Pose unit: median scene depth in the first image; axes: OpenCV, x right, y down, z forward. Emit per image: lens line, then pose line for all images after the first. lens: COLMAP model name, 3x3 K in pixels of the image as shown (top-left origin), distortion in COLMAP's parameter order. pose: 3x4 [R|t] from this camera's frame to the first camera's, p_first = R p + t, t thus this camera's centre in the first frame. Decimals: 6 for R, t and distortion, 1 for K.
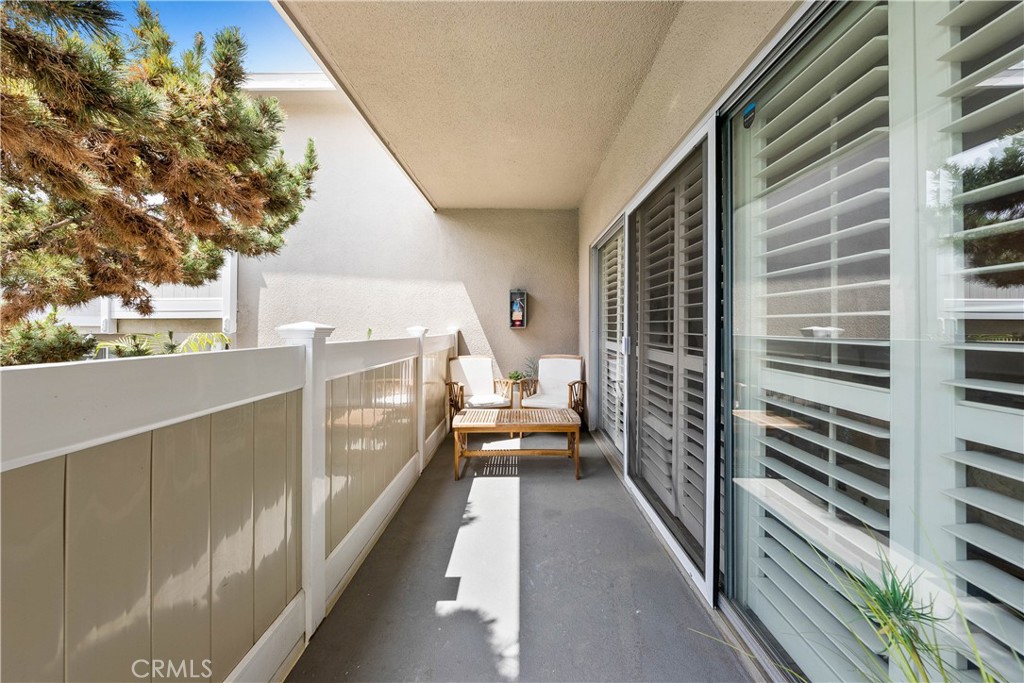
lens RADIAL K [[346.6, 0, 518.4], [0, 346.6, 325.8], [0, 0, 1]] dist [-0.003090, 0.000074]
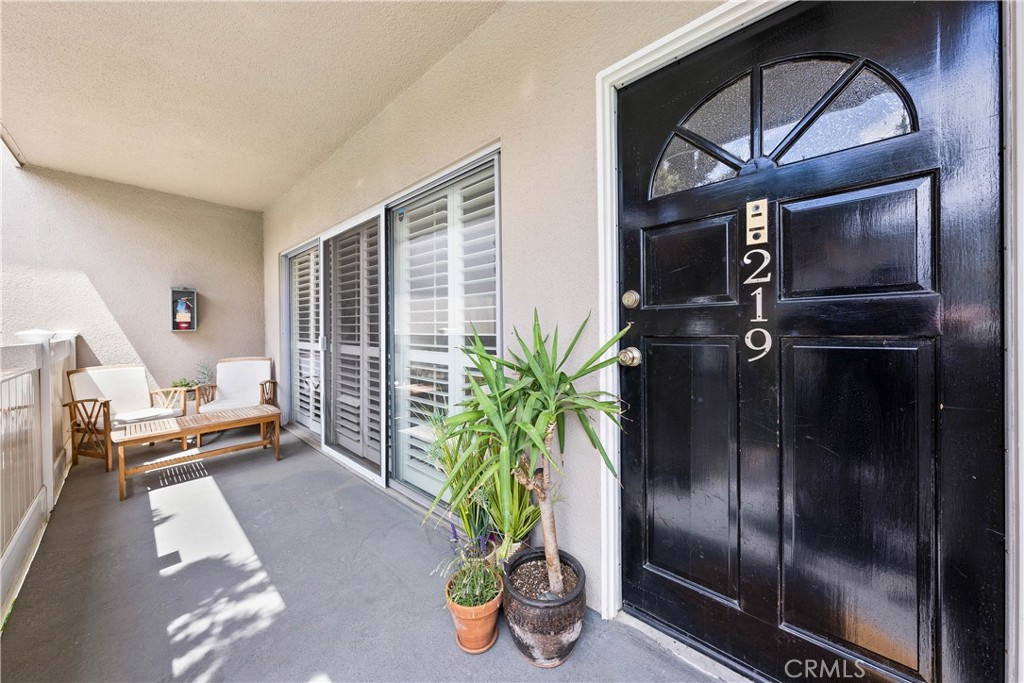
lens RADIAL K [[346.6, 0, 510.6], [0, 346.6, 332.8], [0, 0, 1]] dist [-0.003090, 0.000074]
pose [[0.662181, -0.013211, 0.749228, -0.181846], [0.003699, 0.999890, 0.014362, 0.002100], [-0.749335, -0.006739, 0.662157, -0.357103]]
